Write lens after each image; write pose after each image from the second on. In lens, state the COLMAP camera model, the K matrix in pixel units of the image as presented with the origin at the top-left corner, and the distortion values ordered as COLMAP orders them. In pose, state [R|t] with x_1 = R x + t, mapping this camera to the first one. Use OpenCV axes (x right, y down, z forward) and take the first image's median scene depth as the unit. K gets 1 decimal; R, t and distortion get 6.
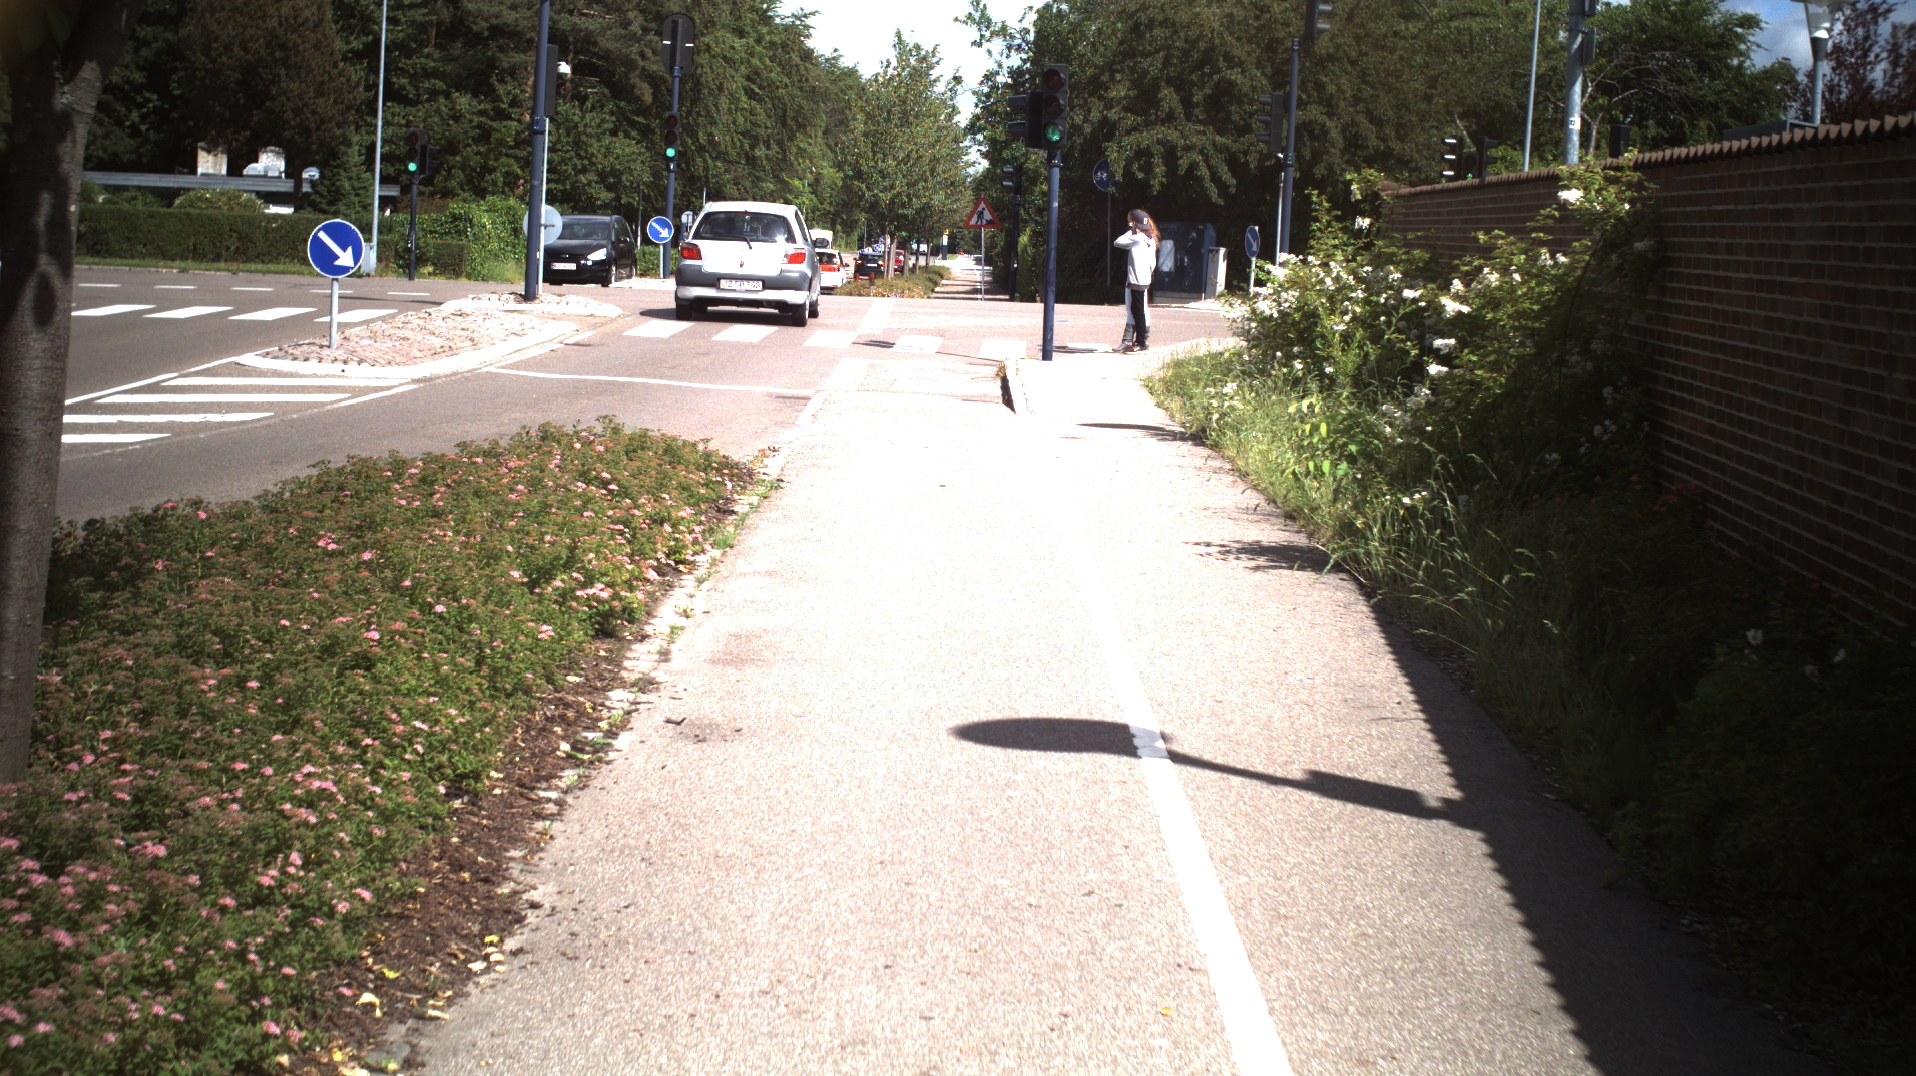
lens RADIAL K [[3221.8, 0, 958.0], [0, 3221.8, 538.0], [0, 0, 1]] dist [-0.313155, 0.573030]
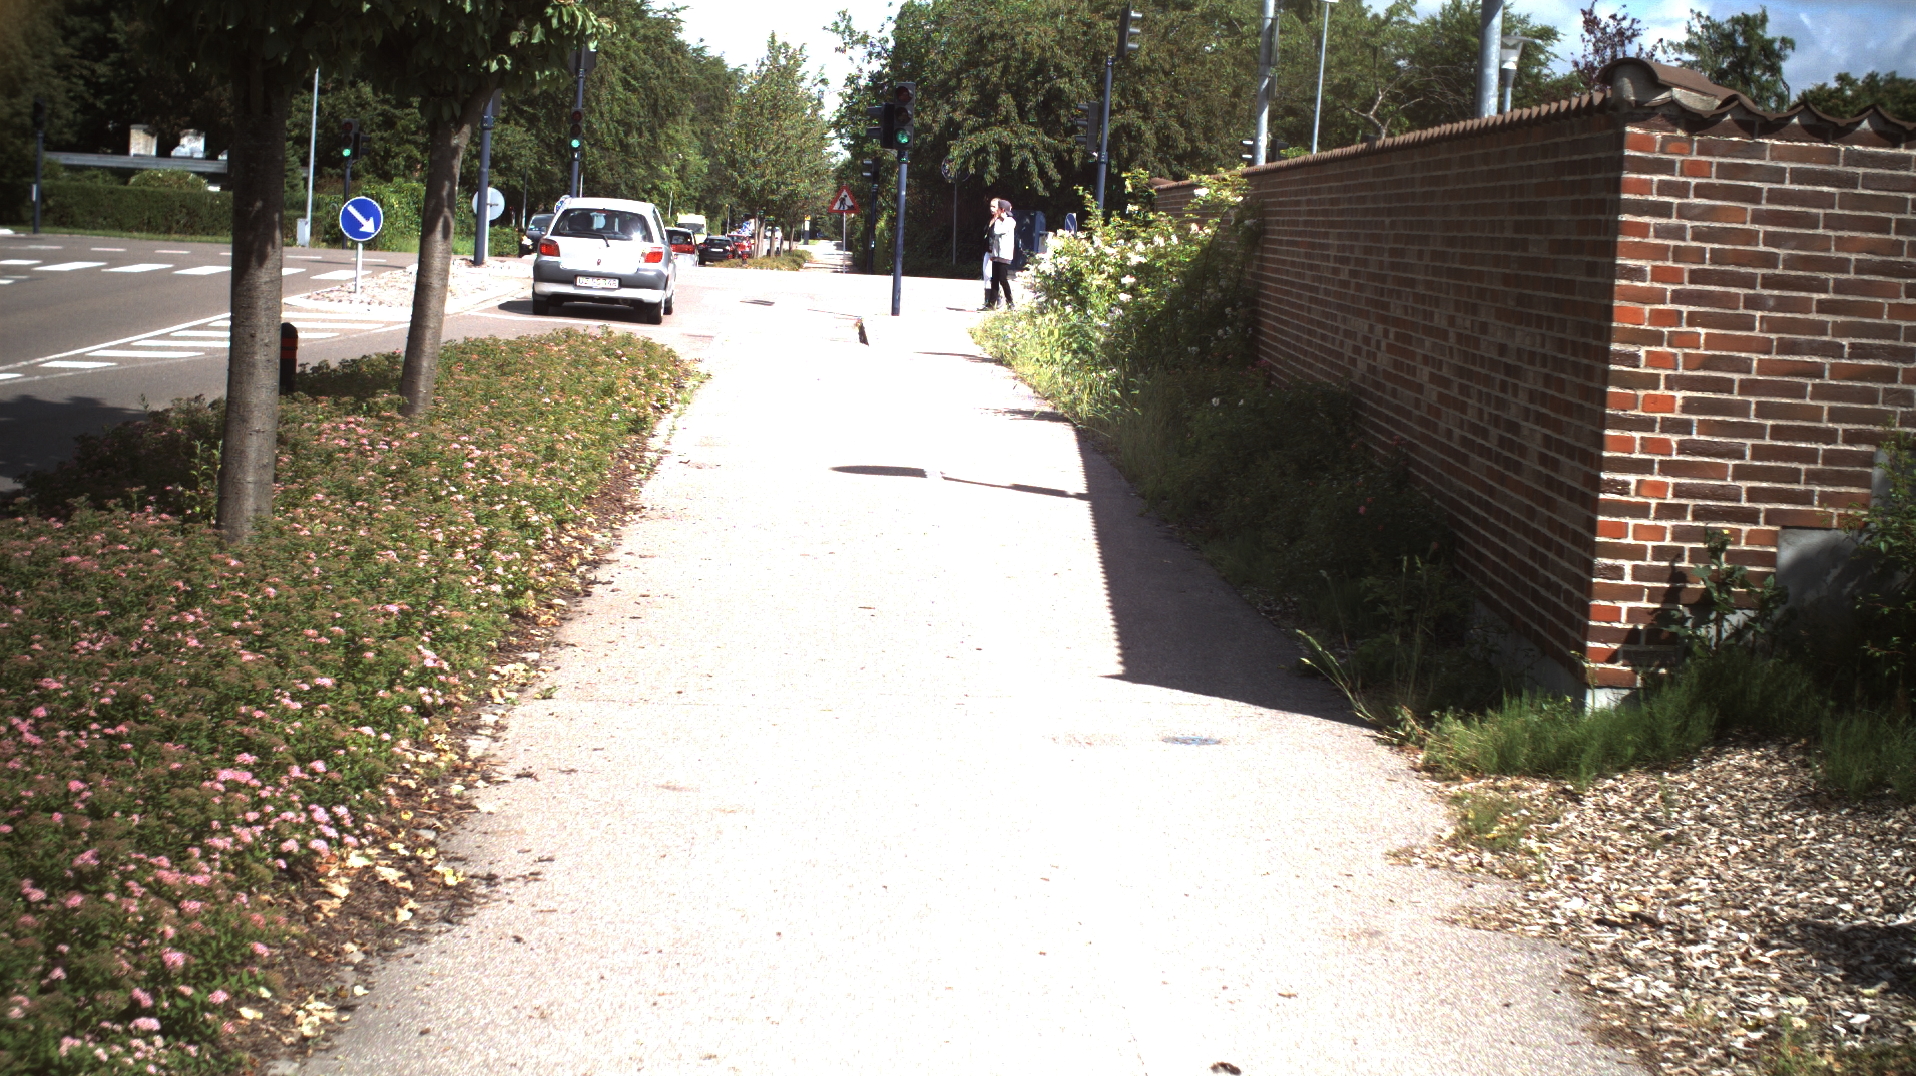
lens RADIAL K [[3221.8, 0, 958.0], [0, 3221.8, 538.0], [0, 0, 1]] dist [-0.313155, 0.573030]
pose [[0.998948, 0.010607, 0.044603, -0.001811], [-0.010773, 0.999936, 0.003484, 0.015912], [-0.044563, -0.003961, 0.998999, -0.154127]]
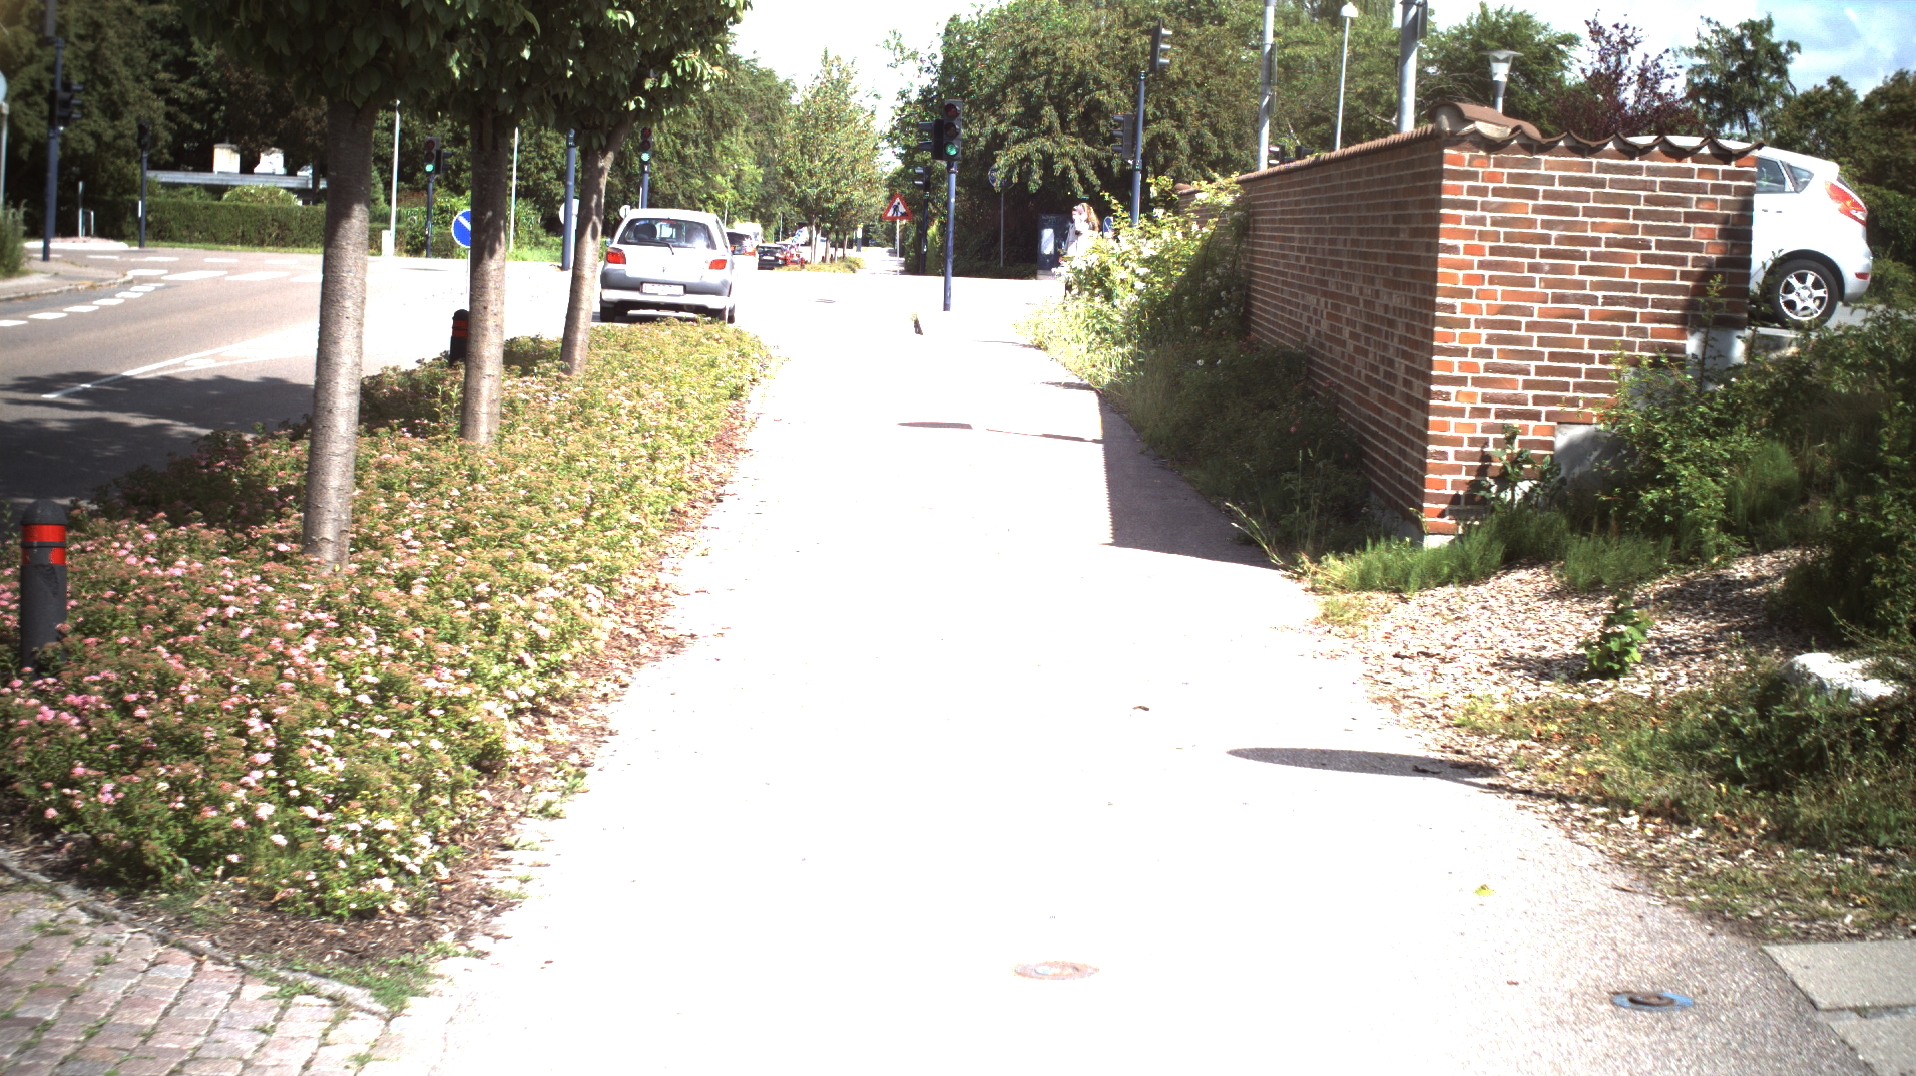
lens RADIAL K [[3221.8, 0, 958.0], [0, 3221.8, 538.0], [0, 0, 1]] dist [-0.313155, 0.573030]
pose [[0.999618, -0.000265, 0.027646, -0.003531], [0.000220, 0.999999, 0.001614, 0.023751], [-0.027647, -0.001608, 0.999616, -0.230690]]
